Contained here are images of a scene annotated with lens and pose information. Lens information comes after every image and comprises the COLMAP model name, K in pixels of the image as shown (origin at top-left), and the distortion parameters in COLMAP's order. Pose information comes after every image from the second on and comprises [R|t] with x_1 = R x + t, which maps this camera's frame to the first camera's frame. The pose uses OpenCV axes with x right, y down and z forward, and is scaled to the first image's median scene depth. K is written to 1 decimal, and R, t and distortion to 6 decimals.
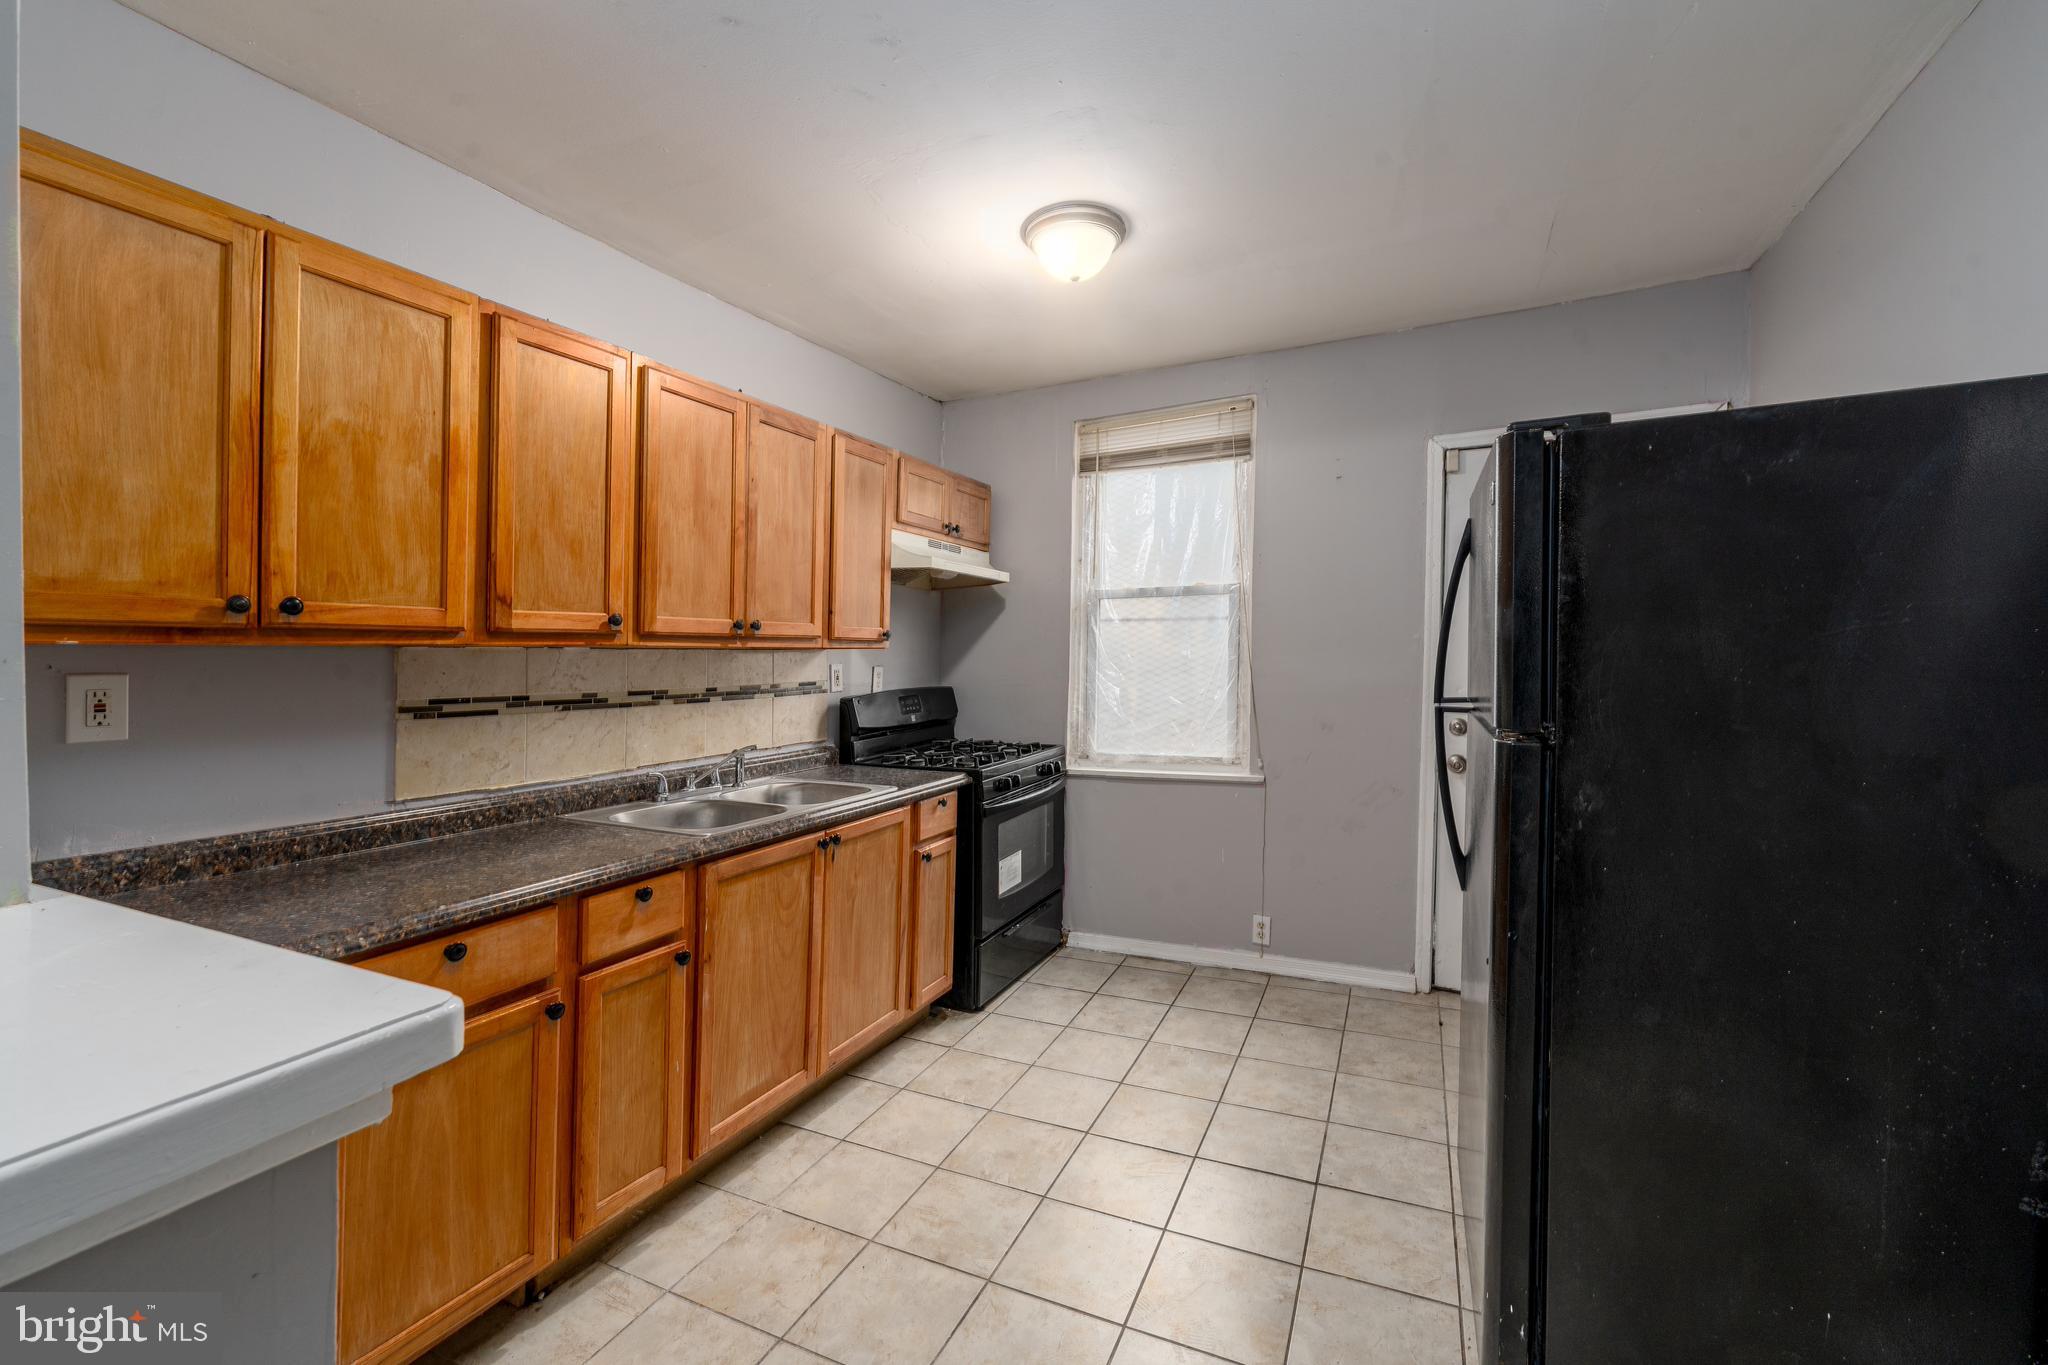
lens RADIAL K [[822.9, 0, 1017.9], [0, 822.9, 661.7], [0, 0, 1]] dist [0.000381, -0.000099]
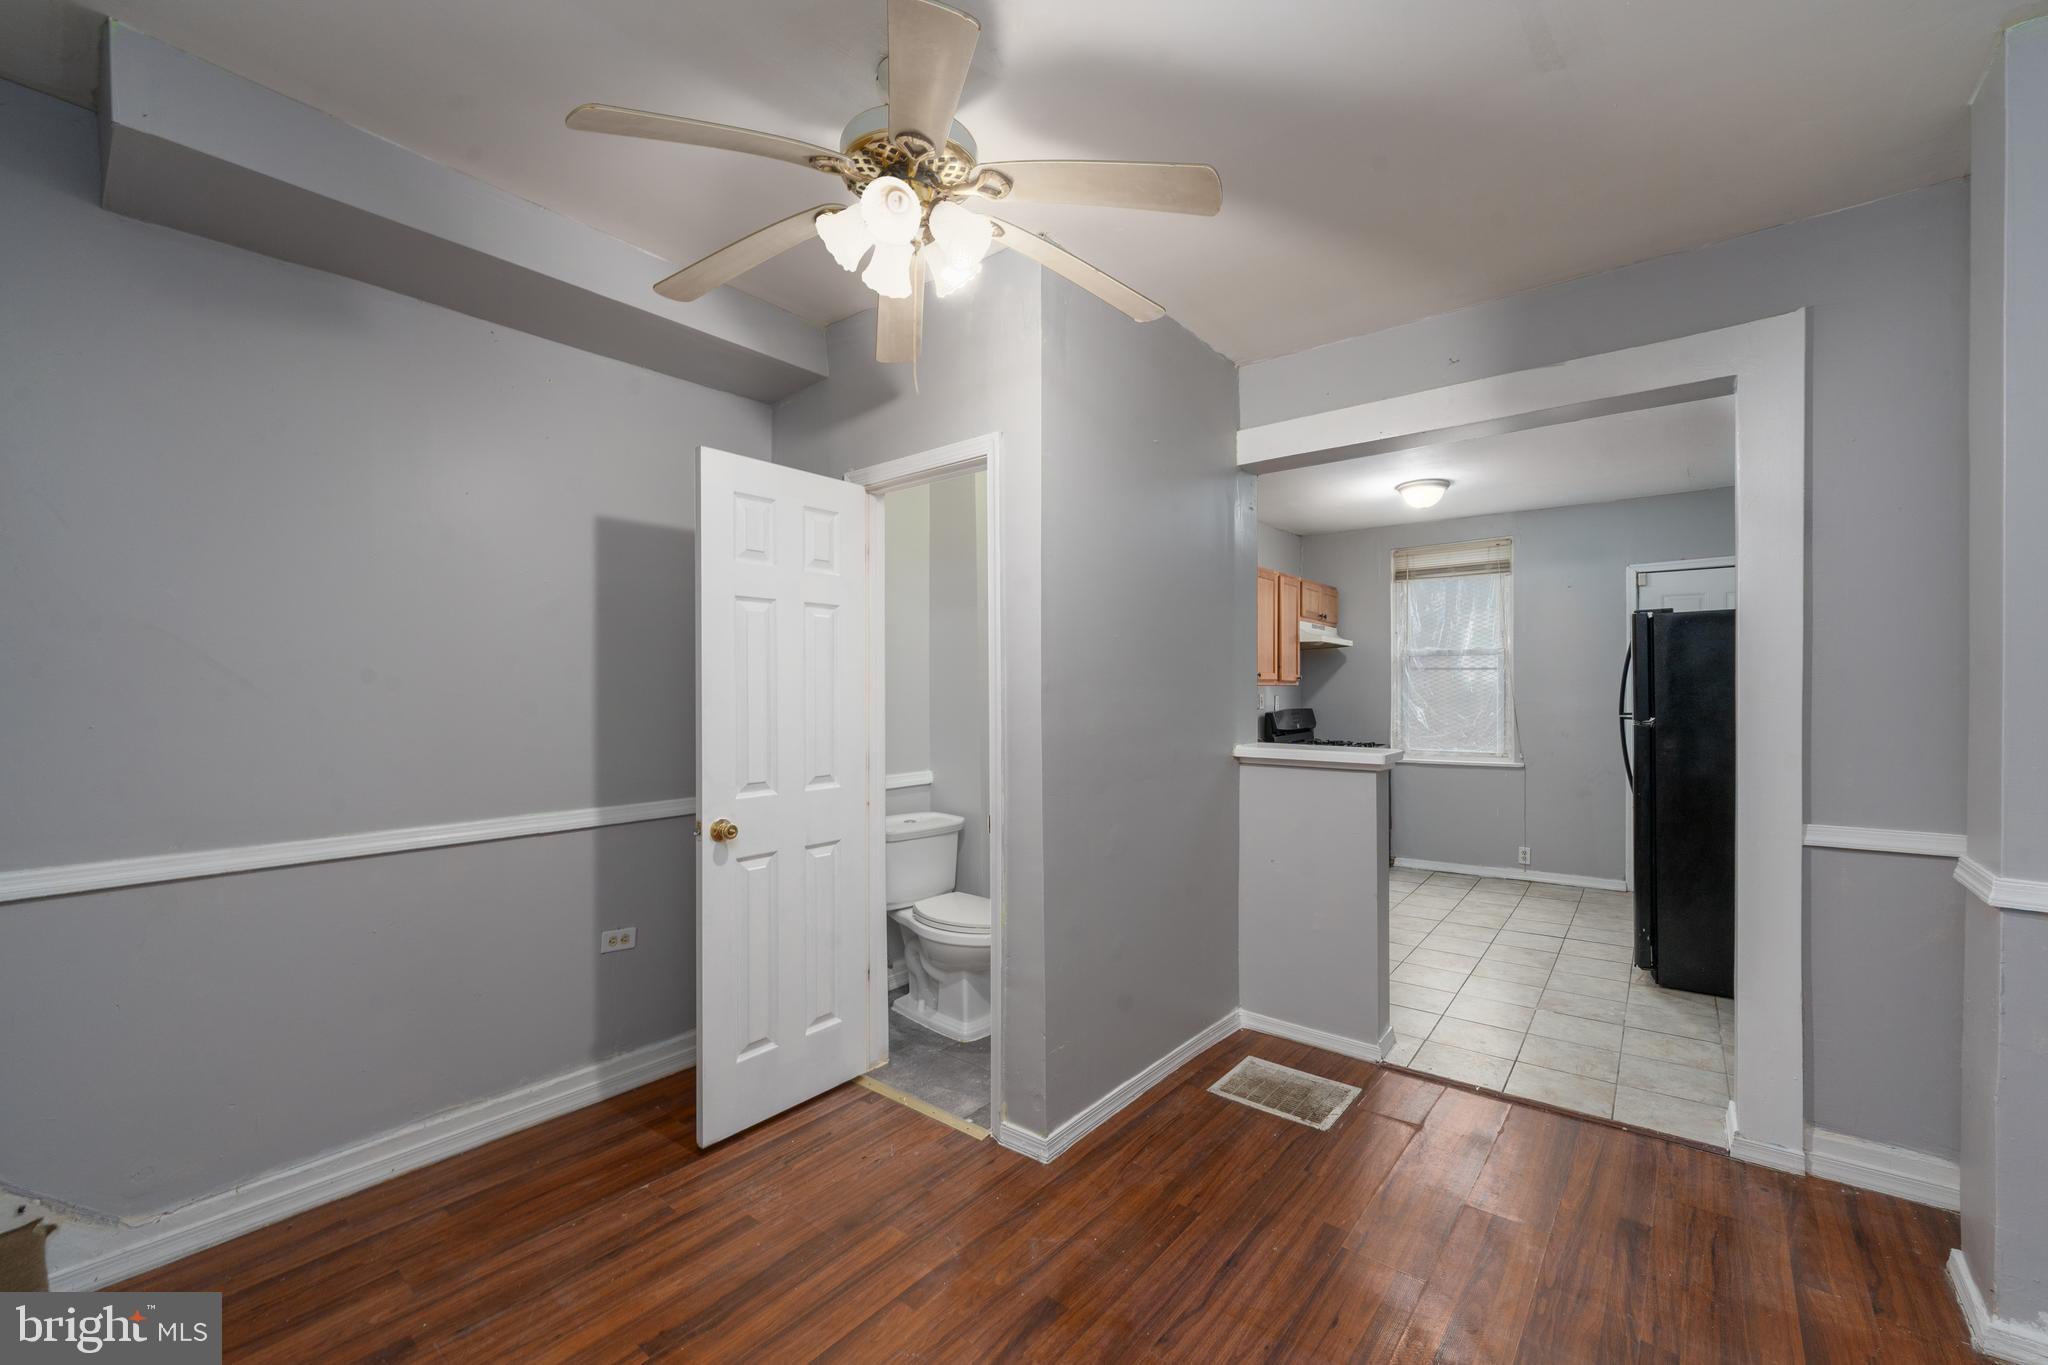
lens RADIAL K [[776.1, 0, 1064.4], [0, 776.1, 645.9], [0, 0, 1]] dist [0.000114, 0.000118]
pose [[0.977109, -0.001955, -0.212729, -0.301625], [-0.010396, 0.998324, -0.056926, -0.001179], [0.212484, 0.057835, 0.975452, -0.817026]]
